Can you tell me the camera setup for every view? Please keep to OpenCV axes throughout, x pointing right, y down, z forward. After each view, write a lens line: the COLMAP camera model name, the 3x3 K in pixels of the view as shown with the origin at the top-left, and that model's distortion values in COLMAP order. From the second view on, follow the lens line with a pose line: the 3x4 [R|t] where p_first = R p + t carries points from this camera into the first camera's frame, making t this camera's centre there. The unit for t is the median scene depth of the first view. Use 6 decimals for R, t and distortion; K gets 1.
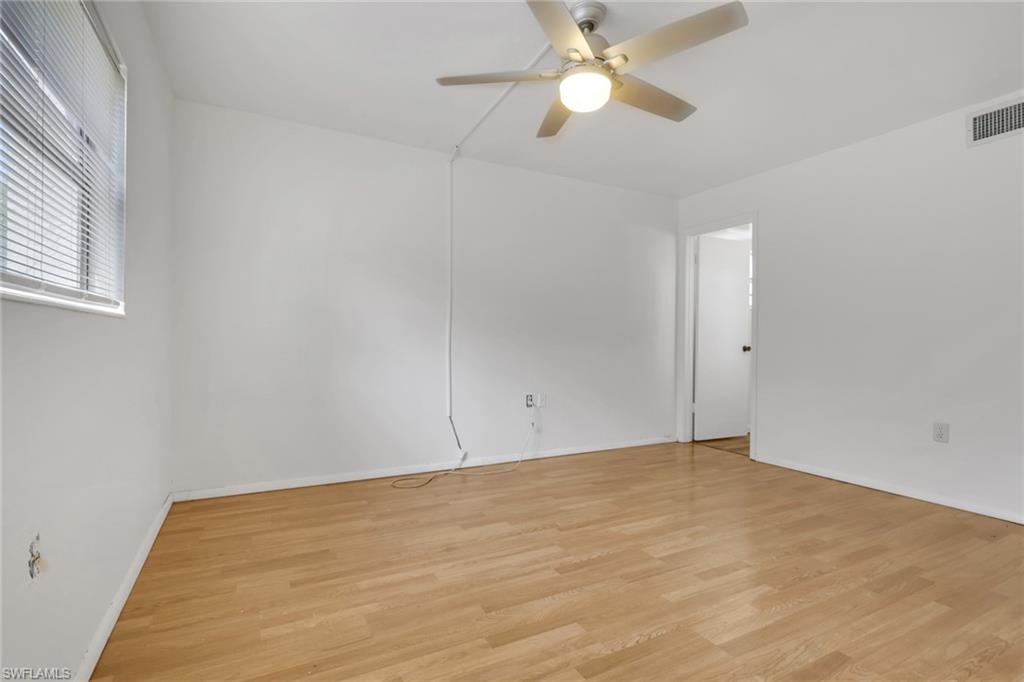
lens RADIAL K [[481.1, 0, 518.7], [0, 481.1, 341.3], [0, 0, 1]] dist [-0.003787, 0.000219]
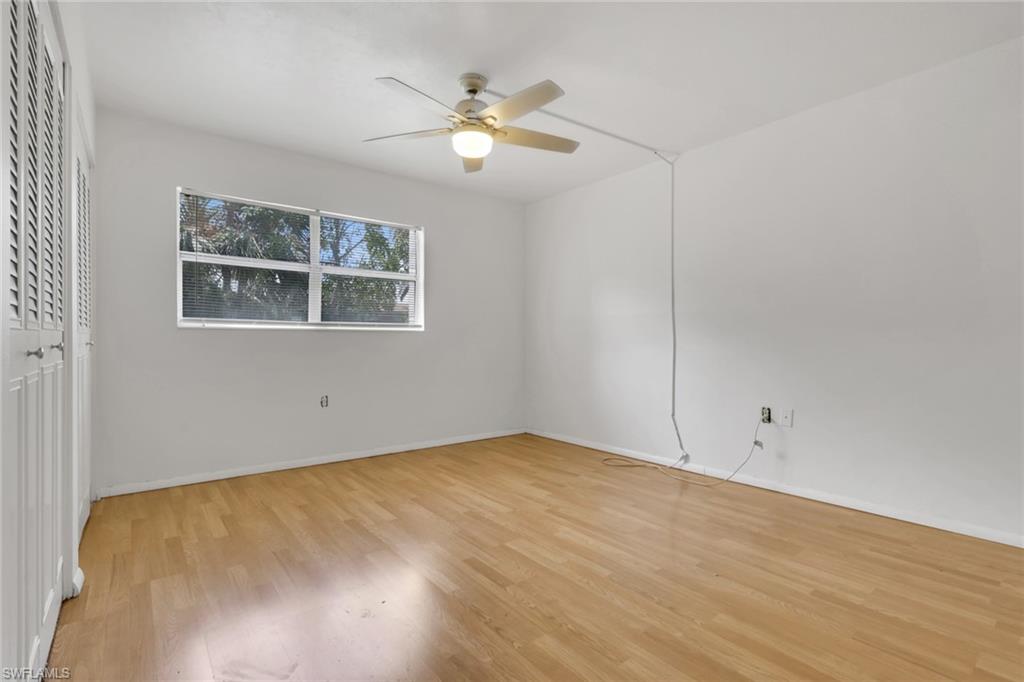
lens RADIAL K [[481.1, 0, 519.5], [0, 481.1, 340.6], [0, 0, 1]] dist [-0.003787, 0.000219]
pose [[0.186588, -0.010131, -0.982386, 1.179589], [0.004166, 0.999946, -0.009521, 0.013002], [0.982429, -0.002316, 0.186620, 0.740871]]
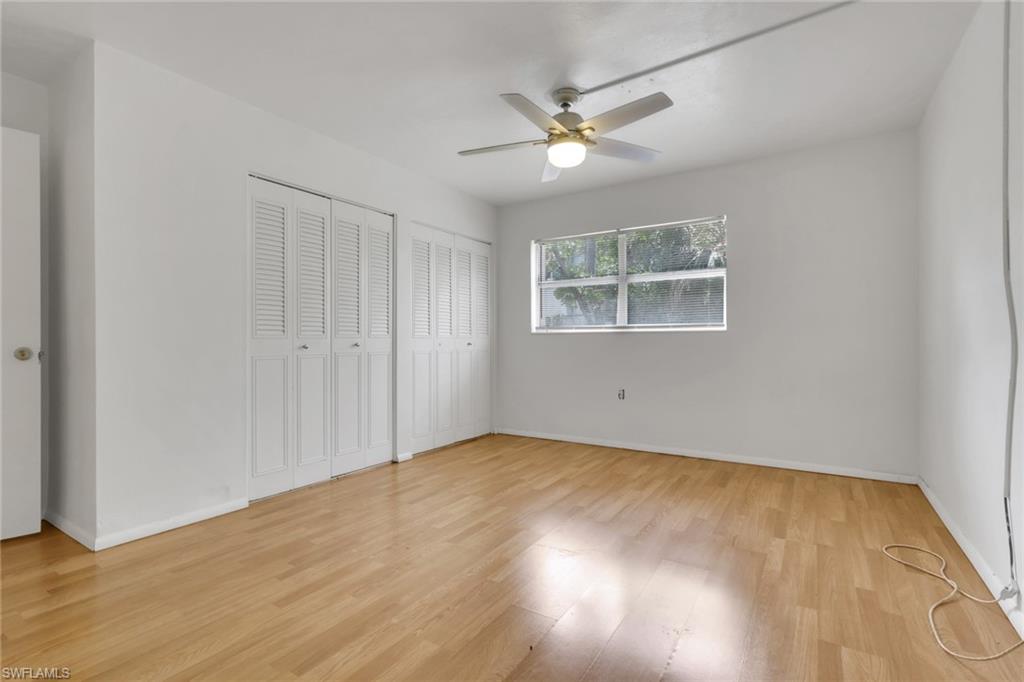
lens RADIAL K [[481.1, 0, 510.9], [0, 481.1, 344.7], [0, 0, 1]] dist [-0.003787, 0.000219]
pose [[-0.875290, -0.004735, -0.483576, 0.765737], [-0.004495, 0.999989, -0.001655, 0.013357], [0.483578, 0.000725, -0.875301, 1.750363]]
